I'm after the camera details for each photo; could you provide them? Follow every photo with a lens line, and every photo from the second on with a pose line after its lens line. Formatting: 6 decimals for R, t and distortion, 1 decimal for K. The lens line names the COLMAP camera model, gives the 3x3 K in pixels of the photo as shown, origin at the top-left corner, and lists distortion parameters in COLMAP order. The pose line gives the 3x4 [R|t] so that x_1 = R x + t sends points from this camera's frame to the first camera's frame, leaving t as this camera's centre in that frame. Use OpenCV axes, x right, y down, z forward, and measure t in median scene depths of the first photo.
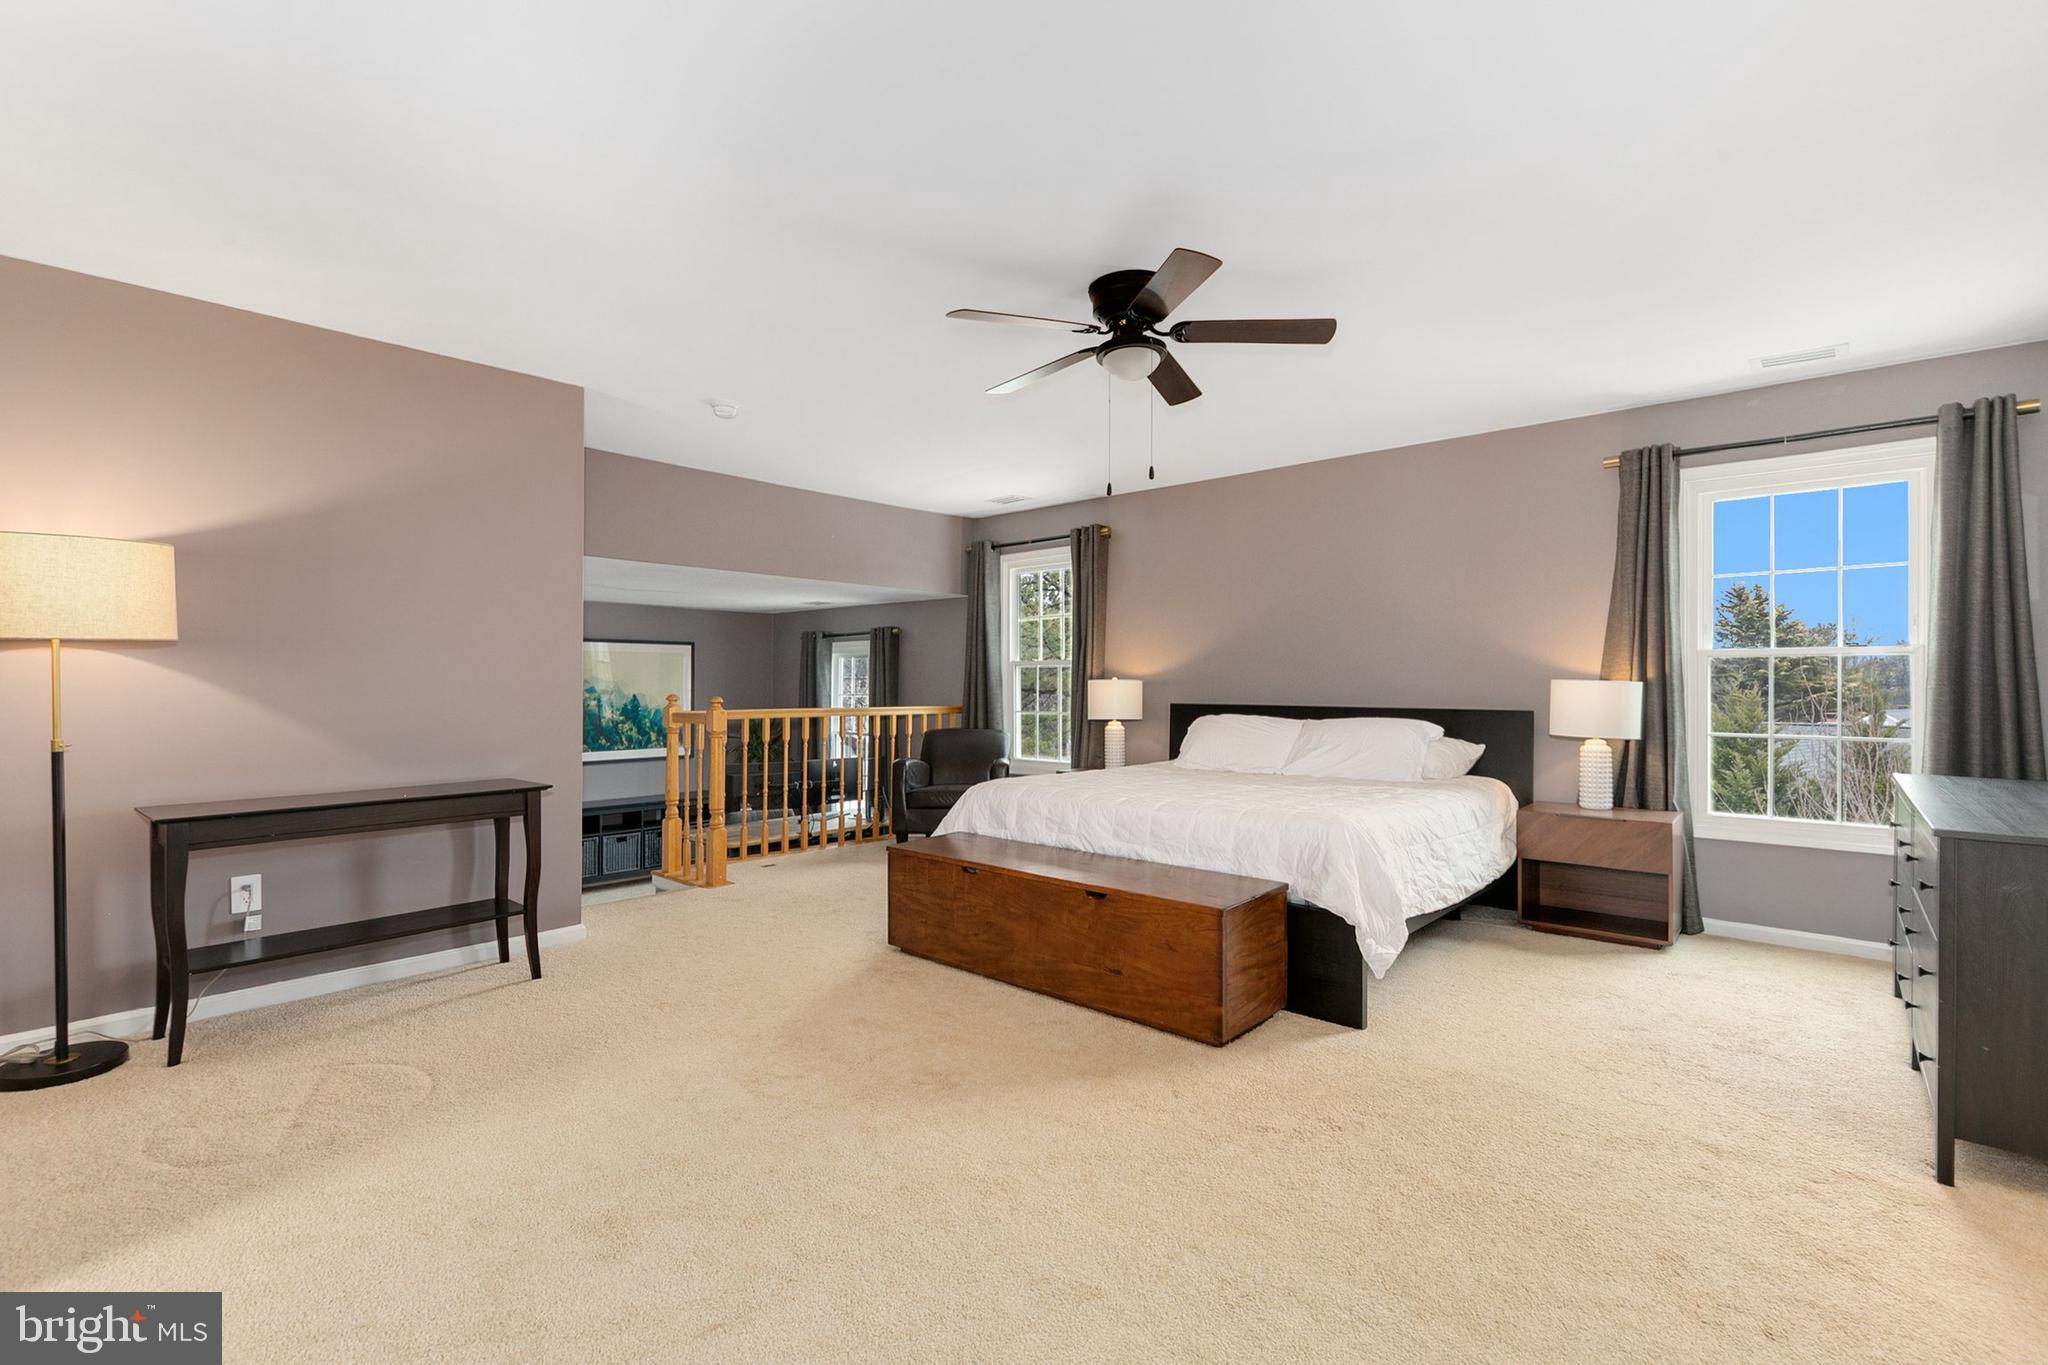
lens RADIAL K [[931.9, 0, 1017.2], [0, 931.9, 684.1], [0, 0, 1]] dist [0.009755, -0.002372]
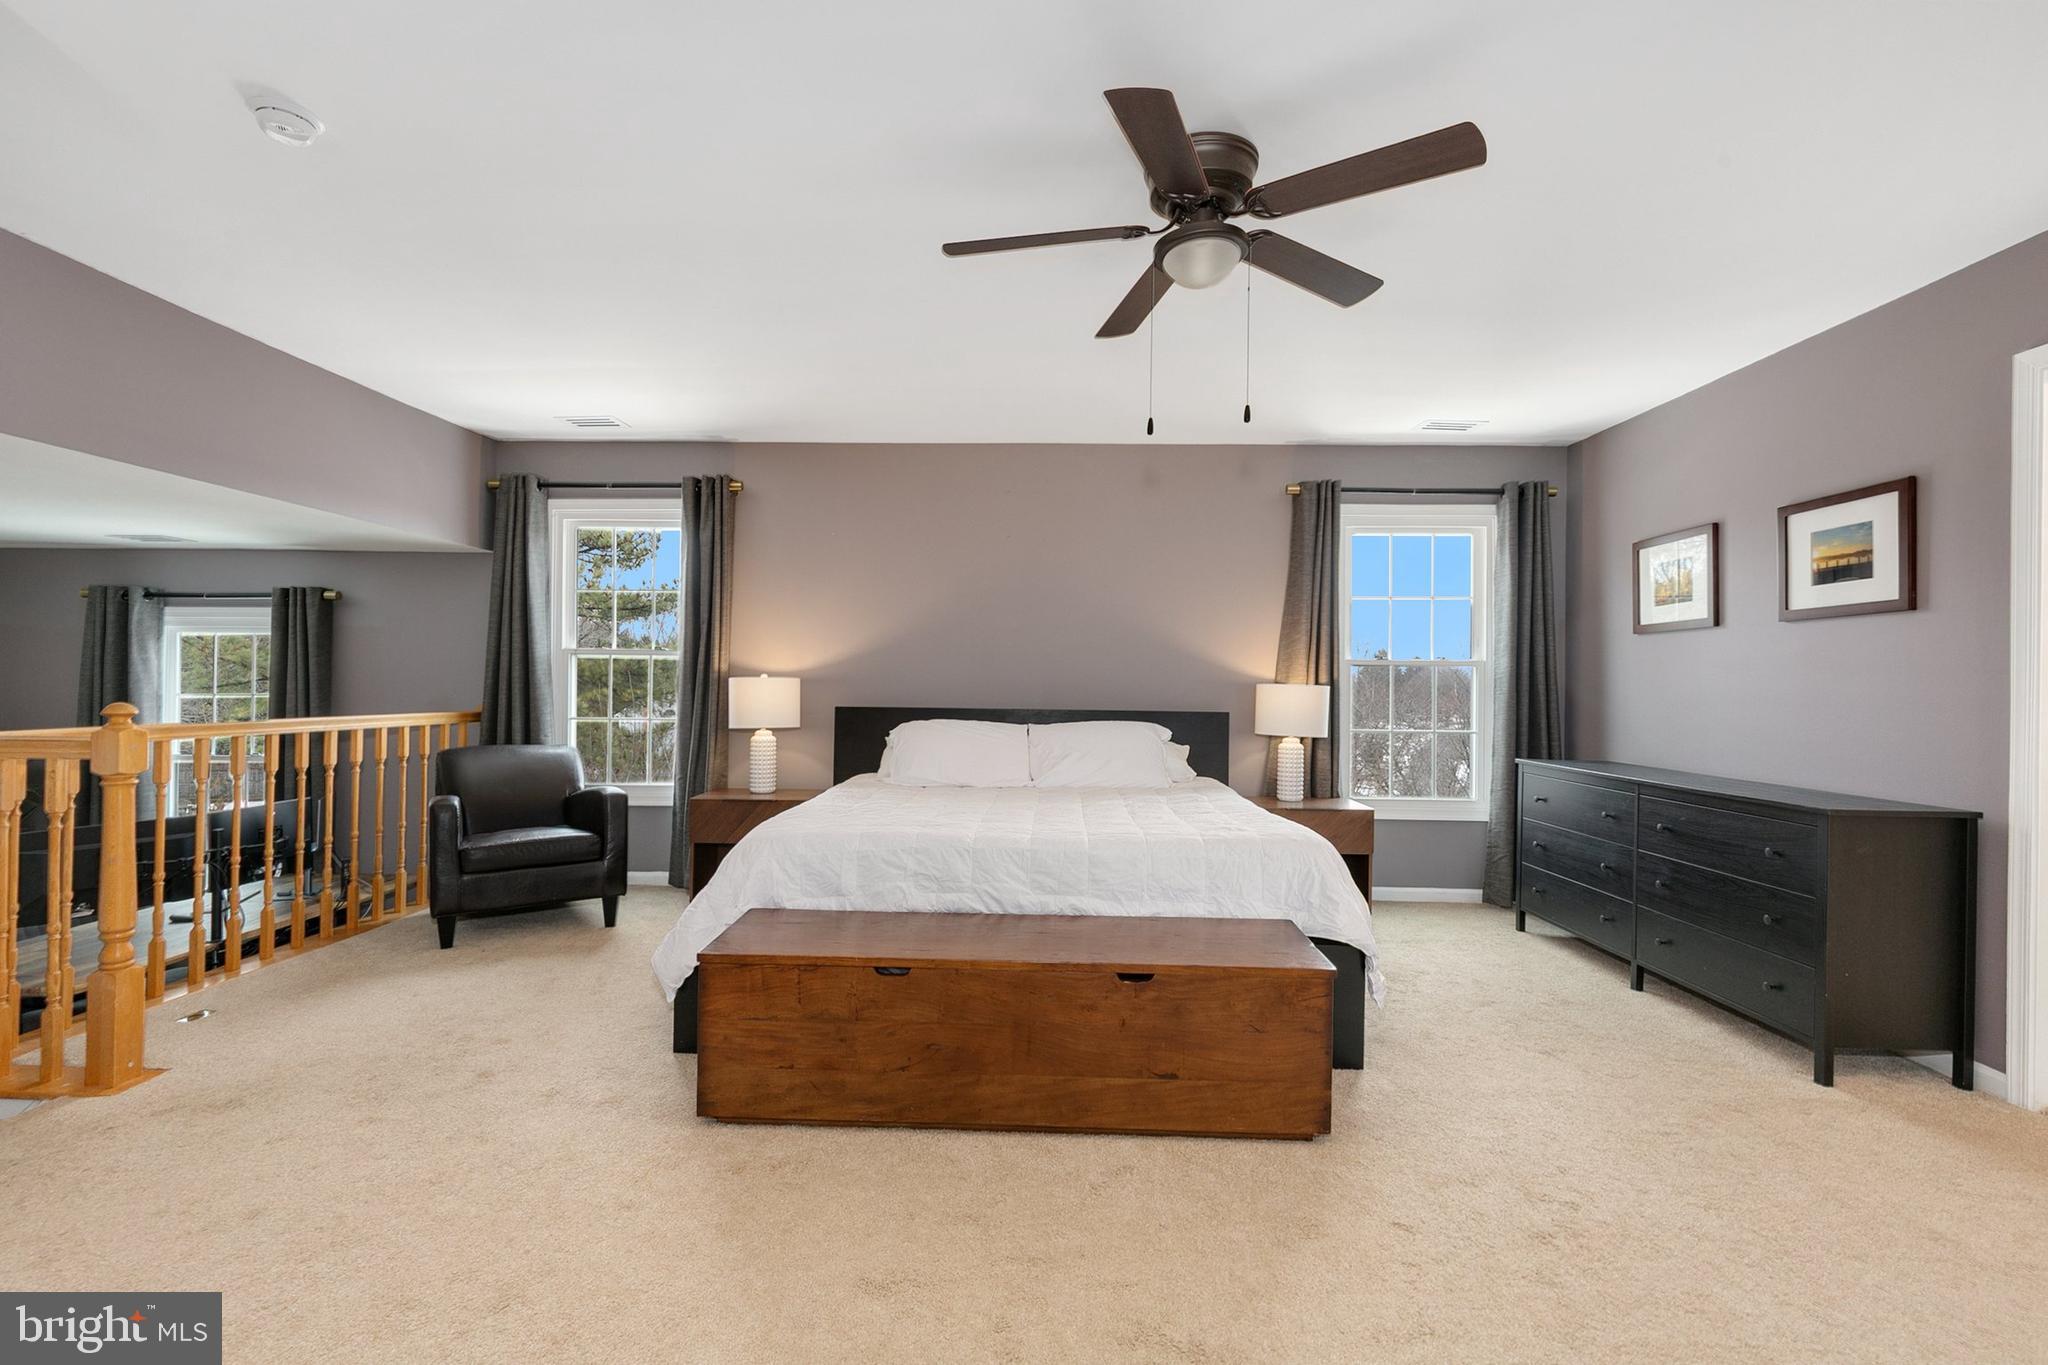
lens RADIAL K [[931.9, 0, 1029.1], [0, 931.9, 682.0], [0, 0, 1]] dist [0.009755, -0.002372]
pose [[0.760029, 0.008192, 0.649838, -0.307597], [-0.009976, 0.999950, -0.000938, -0.002512], [-0.649813, -0.005770, 0.760072, 0.337132]]
